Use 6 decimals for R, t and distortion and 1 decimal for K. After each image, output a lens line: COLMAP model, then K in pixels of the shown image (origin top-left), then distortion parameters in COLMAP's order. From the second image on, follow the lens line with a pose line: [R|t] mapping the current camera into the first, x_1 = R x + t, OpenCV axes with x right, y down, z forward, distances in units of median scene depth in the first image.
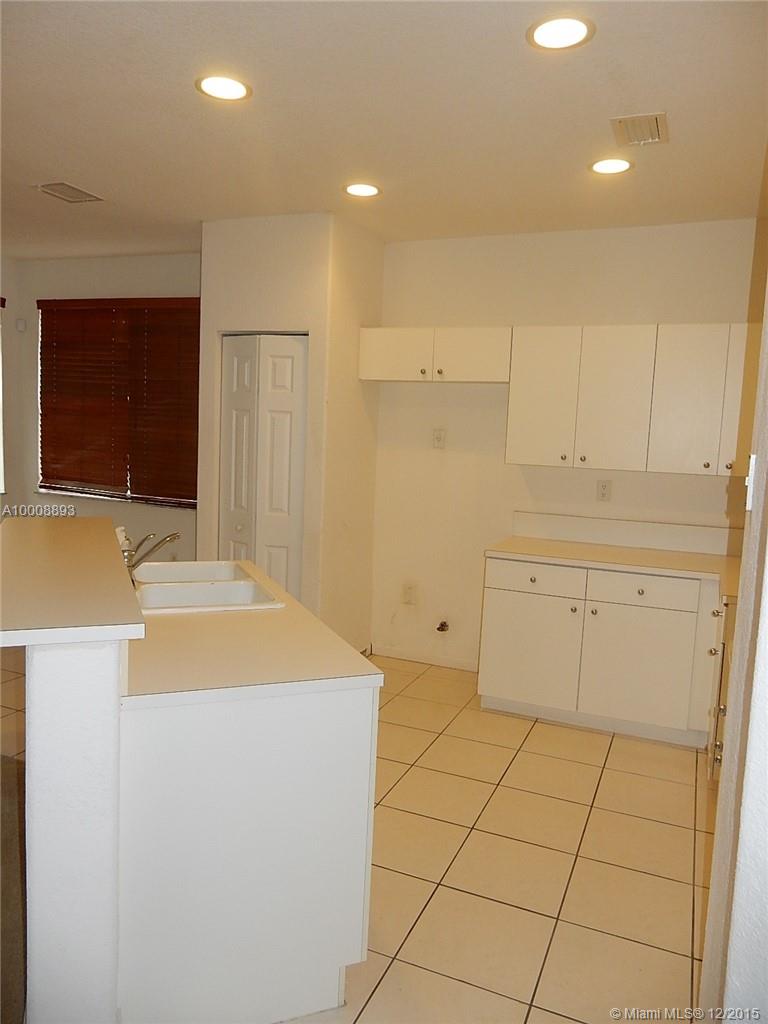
lens RADIAL K [[758.5, 0, 384.0], [0, 758.5, 512.0], [0, 0, 1]] dist [0.043281, -0.001729]
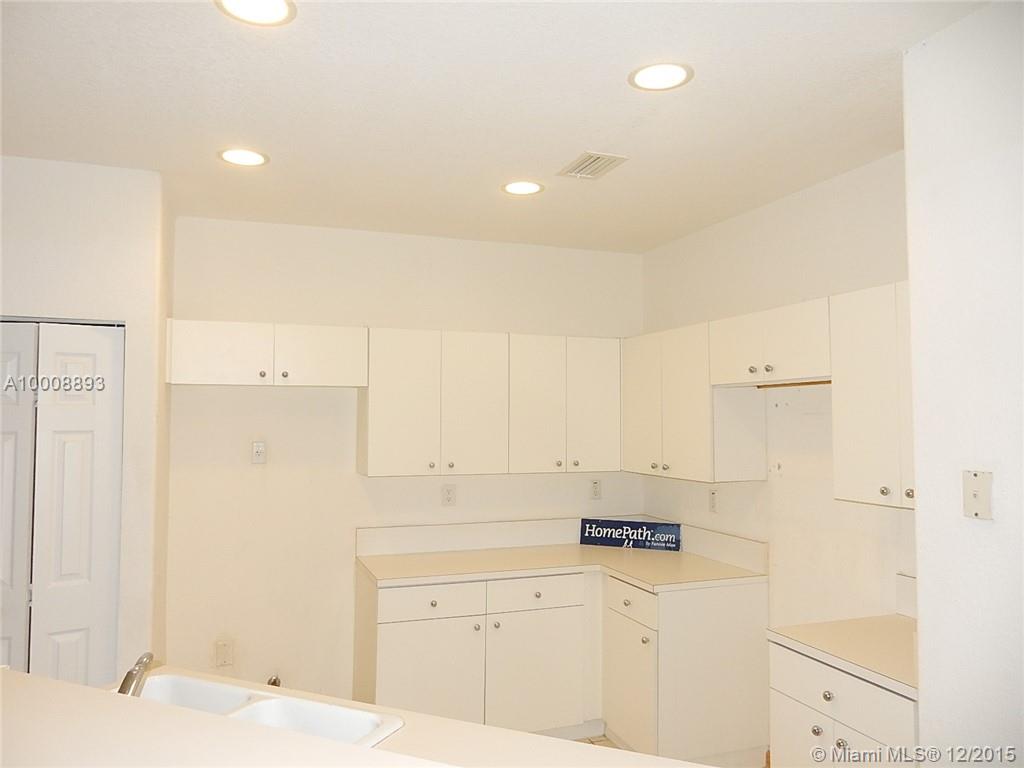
lens RADIAL K [[760.1, 0, 512.0], [0, 760.1, 384.0], [0, 0, 1]] dist [0.002890, 0.002498]
pose [[0.737448, -0.010473, 0.675322, -0.309616], [0.107162, 0.989028, -0.101682, -0.061319], [-0.666848, 0.147354, 0.730479, 0.214030]]
